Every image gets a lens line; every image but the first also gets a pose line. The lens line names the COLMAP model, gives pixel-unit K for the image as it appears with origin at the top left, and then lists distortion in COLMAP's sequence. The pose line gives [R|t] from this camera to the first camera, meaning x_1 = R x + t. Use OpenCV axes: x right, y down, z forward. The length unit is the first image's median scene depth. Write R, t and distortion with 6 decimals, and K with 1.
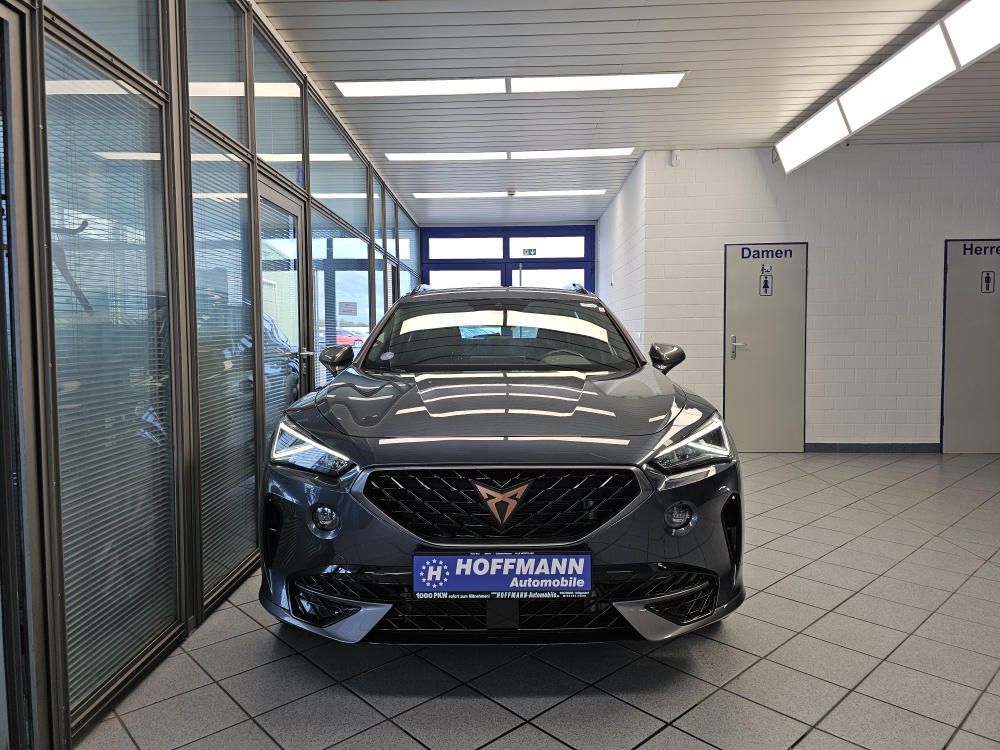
lens RADIAL K [[662.8, 0, 504.1], [0, 662.8, 359.1], [0, 0, 1]] dist [0.069373, -0.073704]
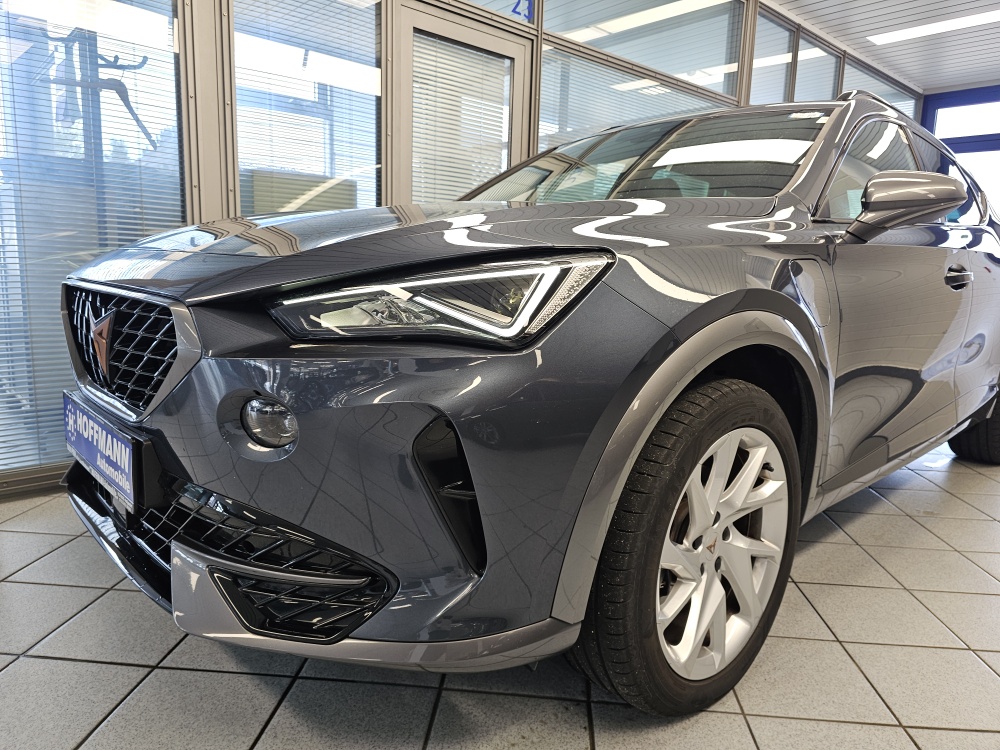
lens RADIAL K [[676.1, 0, 501.6], [0, 676.1, 363.0], [0, 0, 1]] dist [0.010755, -0.000042]
pose [[0.677982, 0.139352, -0.721749, 0.753606], [-0.063442, 0.989295, 0.131414, 0.123008], [0.732336, -0.043307, 0.679565, 0.827251]]
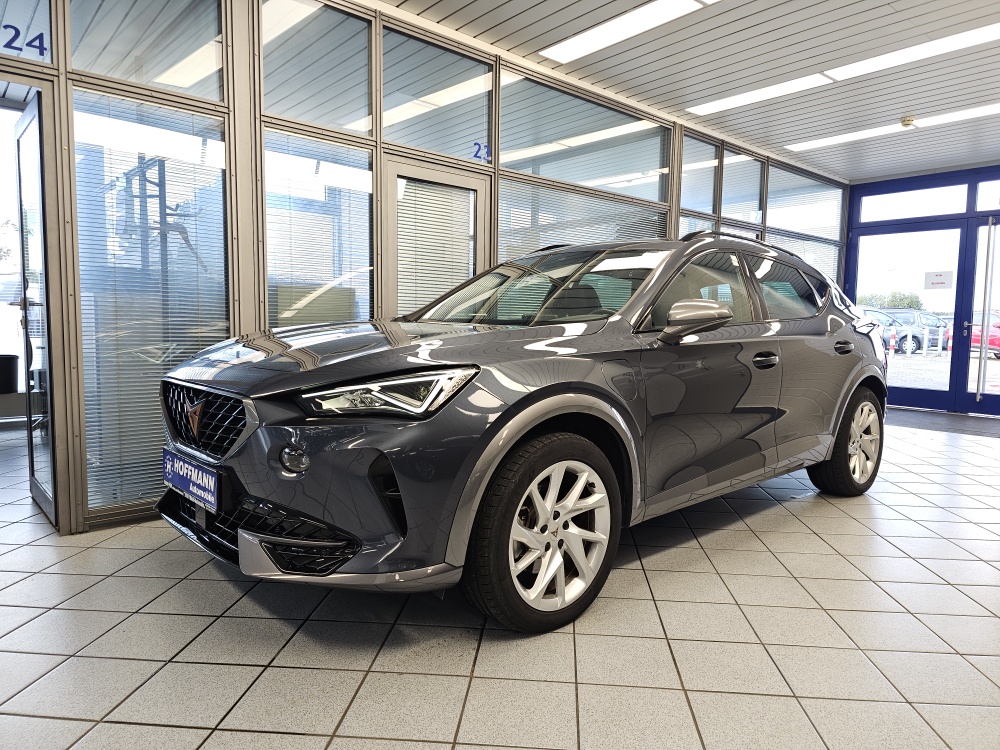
lens RADIAL K [[663.9, 0, 517.2], [0, 663.9, 369.4], [0, 0, 1]] dist [0.023486, -0.000866]
pose [[0.686978, 0.072871, -0.723015, 1.183848], [-0.048017, 0.997337, 0.054895, 0.046489], [0.725090, -0.002995, 0.688647, 0.613242]]
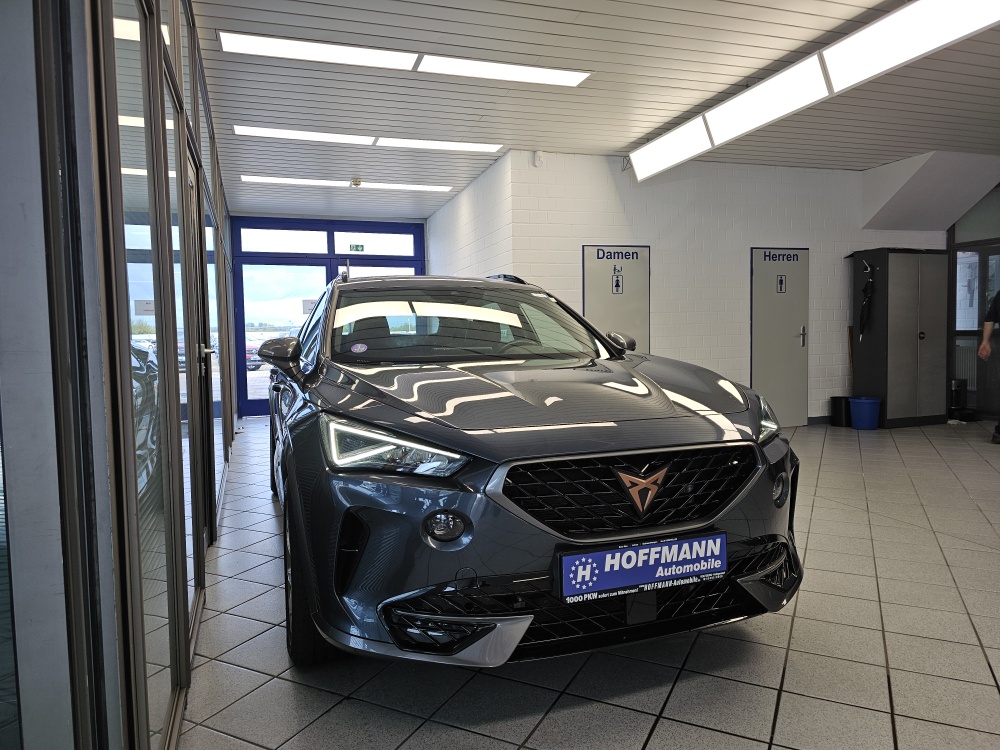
lens RADIAL K [[660.8, 0, 509.1], [0, 660.8, 365.5], [0, 0, 1]] dist [0.079092, -0.083296]
pose [[0.938566, -0.027078, 0.344036, -0.497344], [0.026030, 0.999632, 0.007665, 0.028271], [-0.344117, 0.001761, 0.938925, 0.180580]]
